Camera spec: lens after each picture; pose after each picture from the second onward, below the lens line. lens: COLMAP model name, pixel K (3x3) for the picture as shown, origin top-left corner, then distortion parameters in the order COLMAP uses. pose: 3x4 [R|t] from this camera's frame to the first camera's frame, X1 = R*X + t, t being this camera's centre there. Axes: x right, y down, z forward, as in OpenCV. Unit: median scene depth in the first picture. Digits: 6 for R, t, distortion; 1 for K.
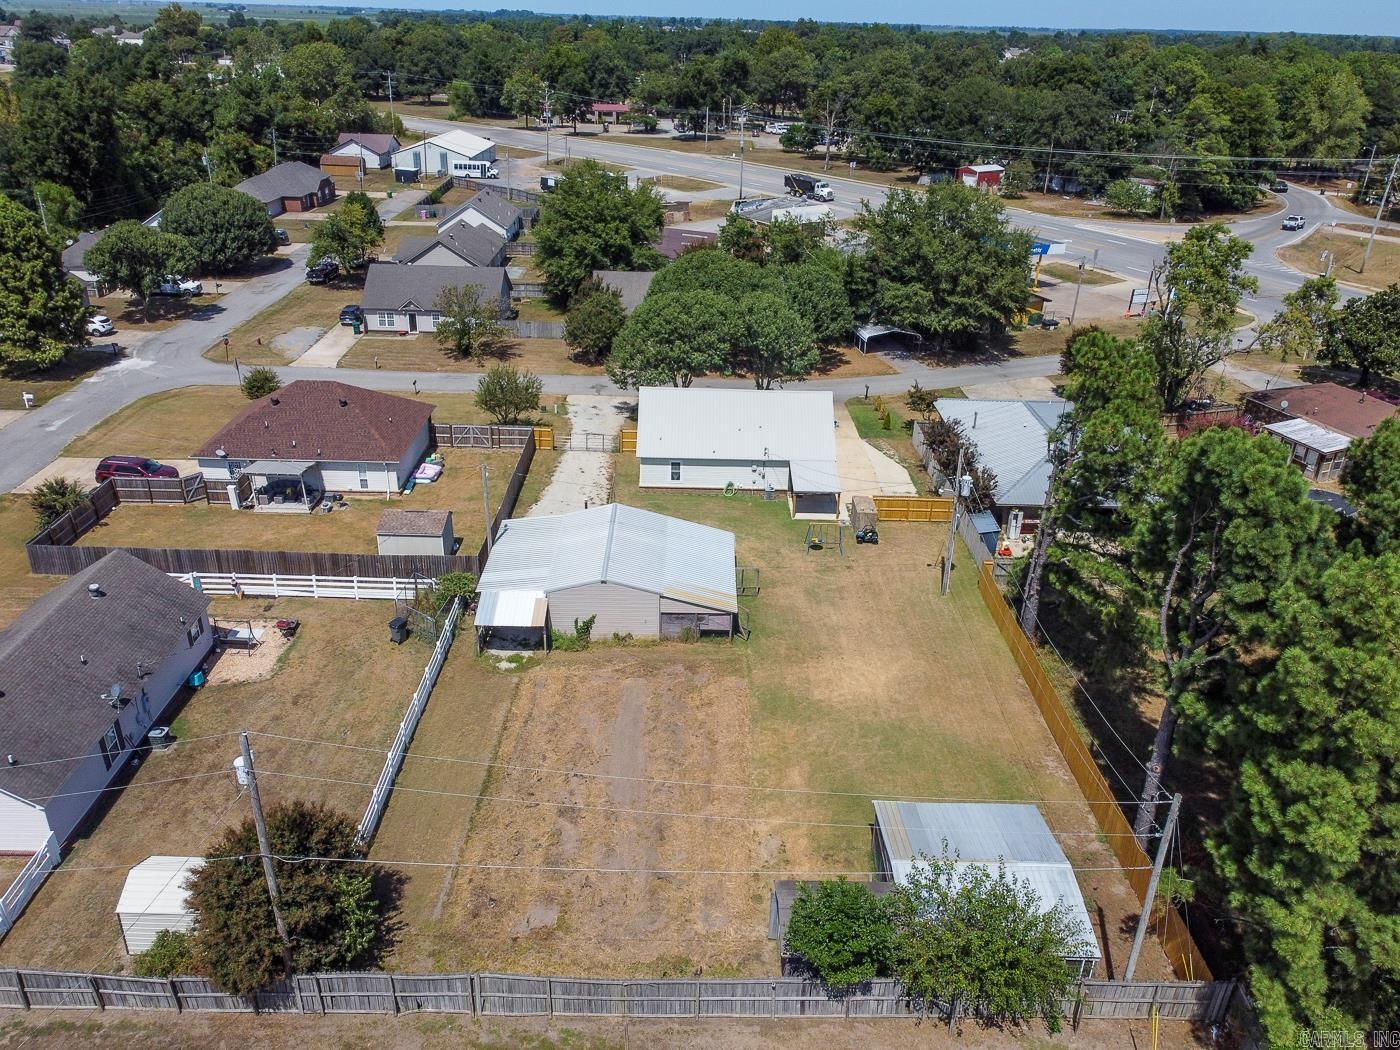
lens RADIAL K [[1054.0, 0, 700.0], [0, 1054.0, 525.0], [0, 0, 1]] dist [0.013257, -0.007459]
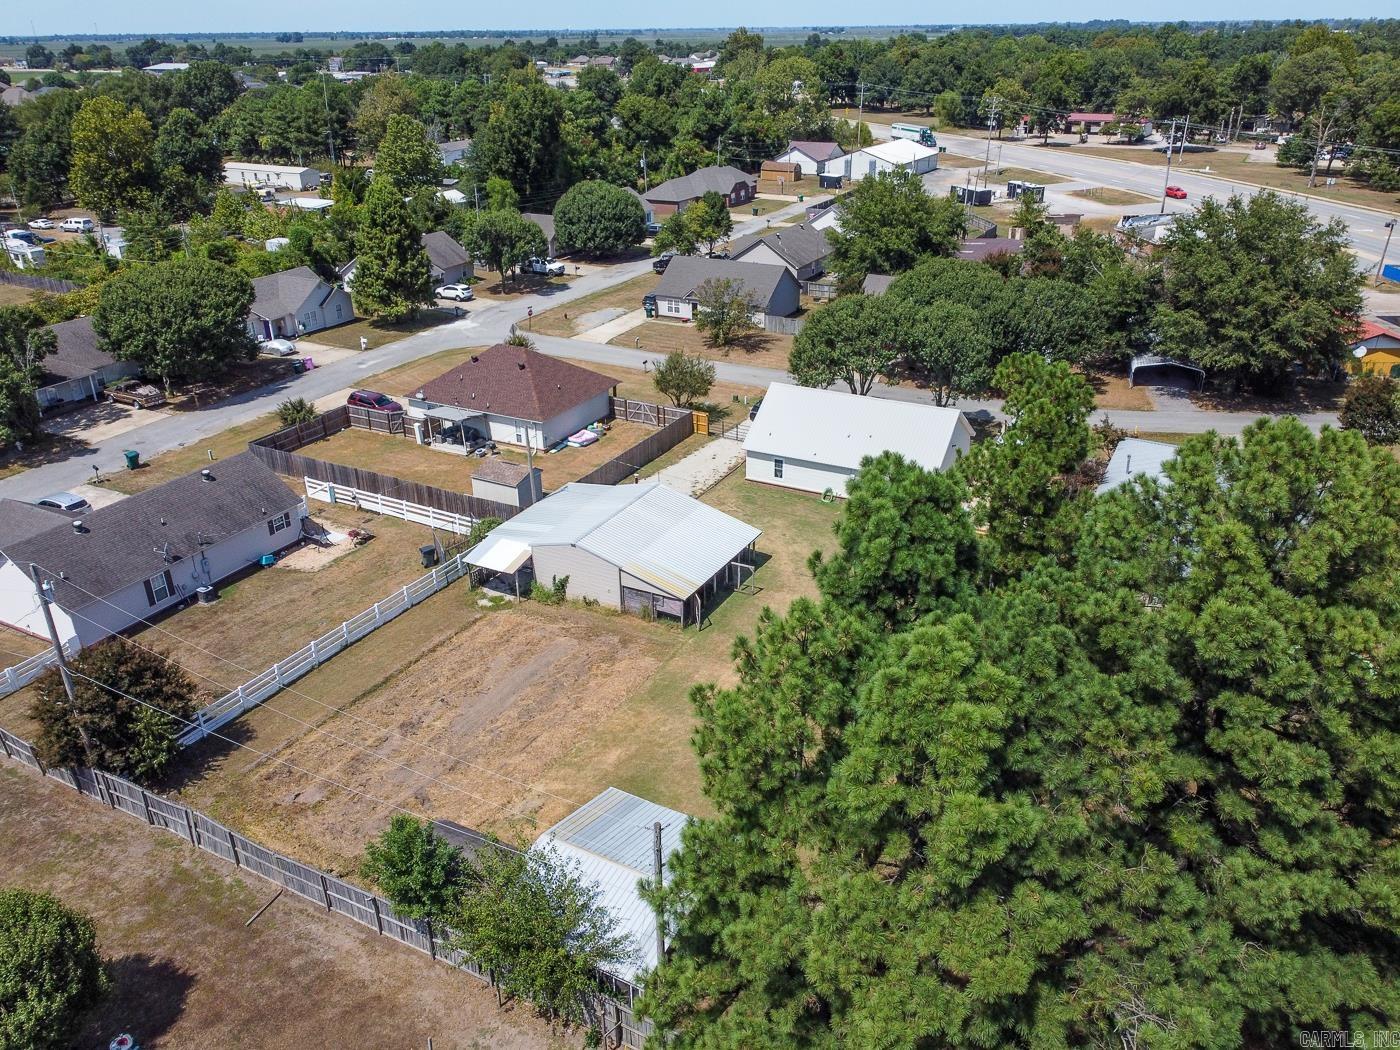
lens RADIAL K [[1054.0, 0, 700.0], [0, 1054.0, 525.0], [0, 0, 1]] dist [0.013257, -0.007459]
pose [[0.878396, 0.170296, -0.446565, 0.301217], [-0.175558, 0.984014, 0.029926, -0.012481], [0.444522, 0.052111, 0.894251, 0.063082]]
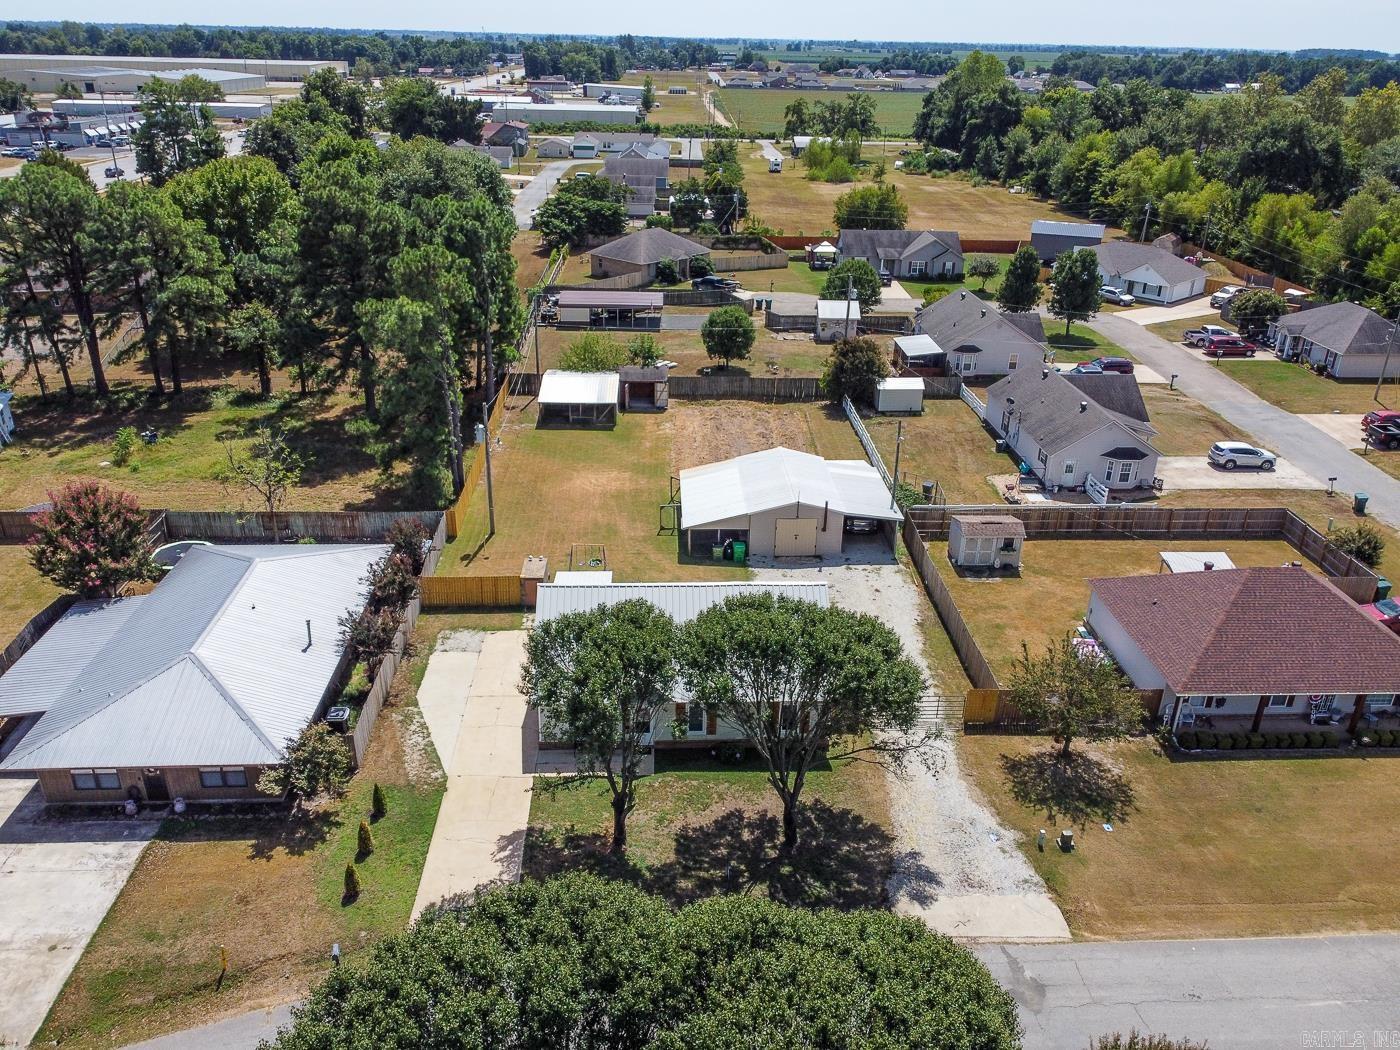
lens RADIAL K [[1054.0, 0, 700.0], [0, 1054.0, 525.0], [0, 0, 1]] dist [0.013257, -0.007459]
pose [[-0.997821, -0.022688, -0.061958, 0.050443], [-0.062367, 0.630830, 0.773411, -0.562741], [0.021538, 0.775590, -0.630870, 1.176945]]
